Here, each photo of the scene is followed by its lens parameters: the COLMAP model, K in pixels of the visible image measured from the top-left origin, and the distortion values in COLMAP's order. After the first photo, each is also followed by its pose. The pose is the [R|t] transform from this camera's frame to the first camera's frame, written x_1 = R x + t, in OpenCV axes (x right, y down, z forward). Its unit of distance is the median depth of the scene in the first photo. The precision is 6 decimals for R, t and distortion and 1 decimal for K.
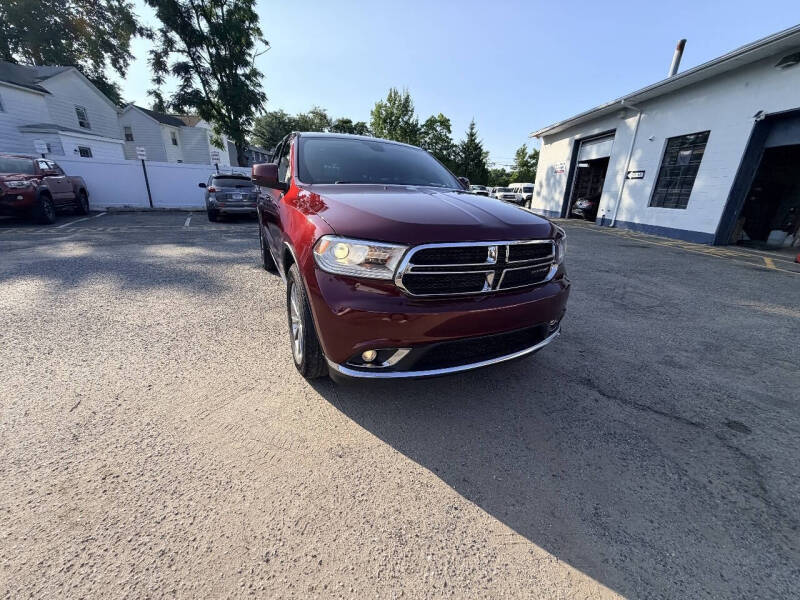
lens RADIAL K [[318.2, 0, 399.5], [0, 318.2, 300.6], [0, 0, 1]] dist [-0.000038, 0.000088]
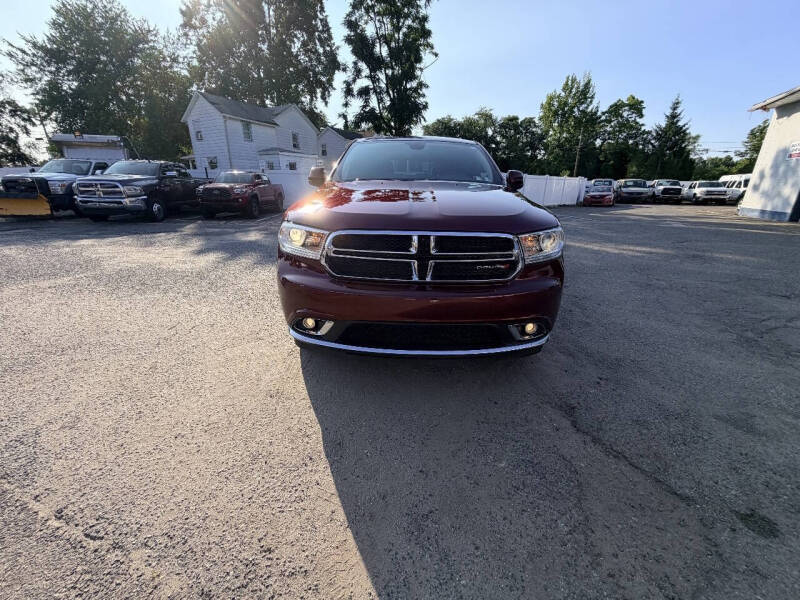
lens RADIAL K [[318.2, 0, 398.2], [0, 318.2, 300.9], [0, 0, 1]] dist [-0.000038, 0.000088]
pose [[0.890659, 0.126505, -0.436718, 0.051395], [-0.127292, 0.991481, 0.027601, 0.001002], [0.436490, 0.031008, 0.899175, 0.005146]]
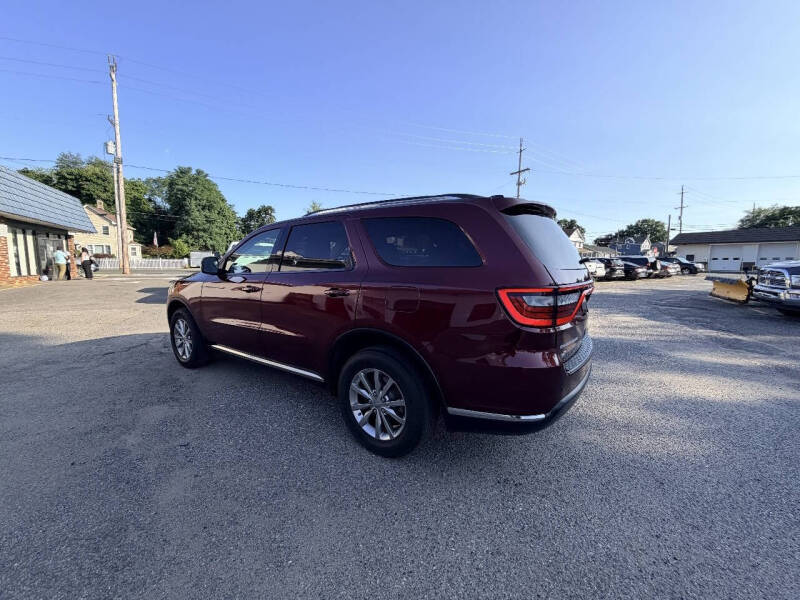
lens RADIAL K [[318.2, 0, 398.0], [0, 318.2, 299.8], [0, 0, 1]] dist [-0.000038, 0.000088]
pose [[-0.872988, 0.011843, -0.487598, 0.026257], [-0.201041, 0.902093, 0.381852, -0.110606], [0.444381, 0.431380, -0.785135, 0.304463]]
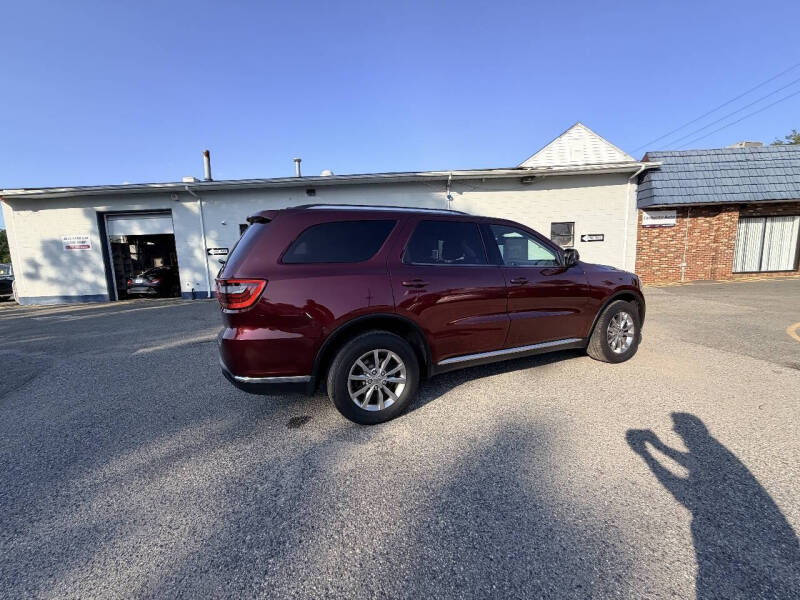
lens RADIAL K [[318.2, 0, 399.3], [0, 318.2, 300.5], [0, 0, 1]] dist [-0.000038, 0.000088]
pose [[0.028372, -0.154748, 0.987546, -0.192885], [0.364286, 0.921604, 0.133949, -0.073487], [-0.930855, 0.355949, 0.082520, 0.179687]]
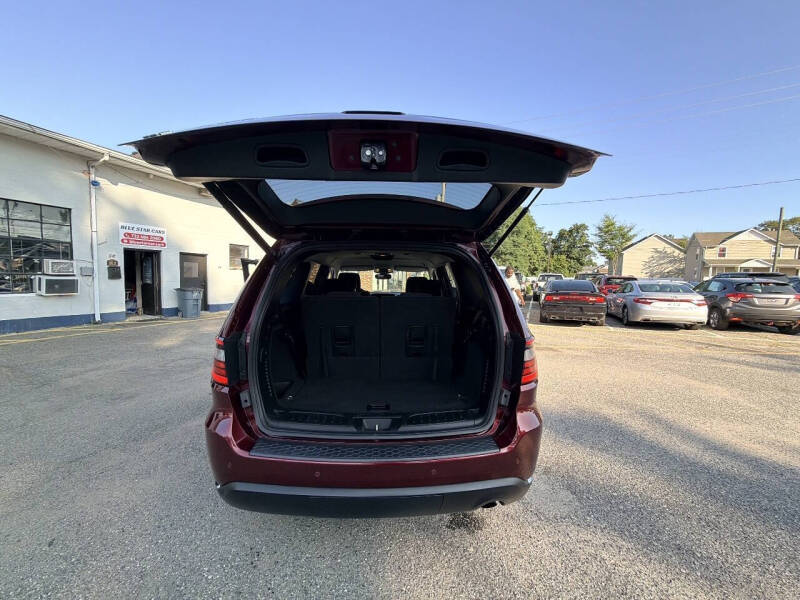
lens RADIAL K [[318.2, 0, 398.7], [0, 318.2, 300.0], [0, 0, 1]] dist [-0.000038, 0.000088]
pose [[-0.915497, -0.083813, 0.393498, -0.098091], [0.081340, 0.919304, 0.385050, -0.121638], [-0.394016, 0.384519, -0.834803, 0.297635]]
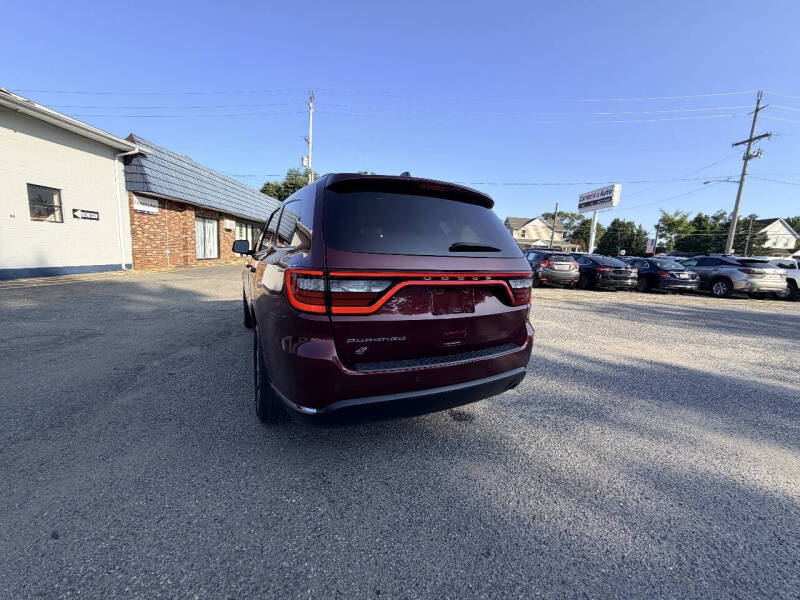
lens RADIAL K [[318.2, 0, 398.4], [0, 318.2, 298.7], [0, 0, 1]] dist [-0.000038, 0.000088]
pose [[-0.996002, -0.080837, -0.038016, -0.054327], [-0.089246, 0.881977, 0.462765, -0.119075], [-0.003879, 0.464307, -0.885666, 0.322479]]
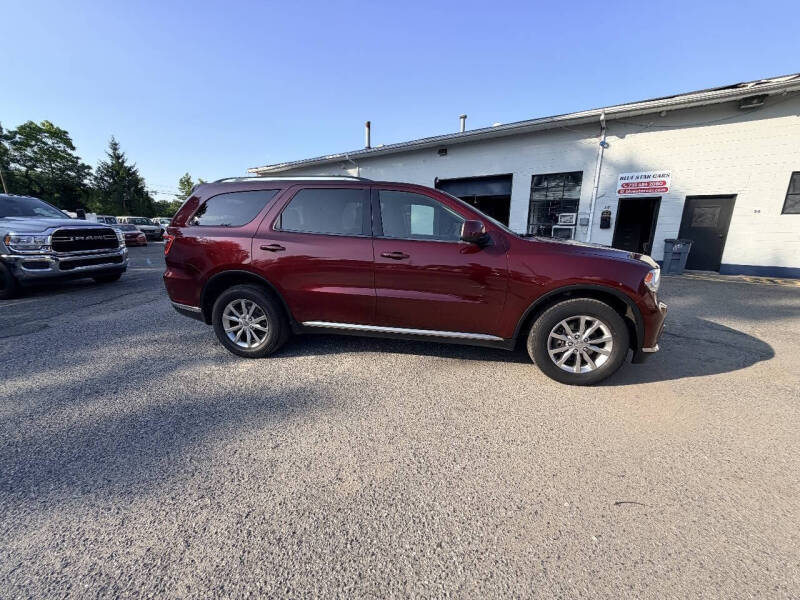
lens RADIAL K [[318.2, 0, 397.8], [0, 318.2, 299.4], [0, 0, 1]] dist [-0.000038, 0.000088]
pose [[0.585927, -0.214189, 0.781545, -0.155011], [0.282425, 0.957943, 0.050798, -0.034428], [-0.759556, 0.190964, 0.621778, 0.067495]]
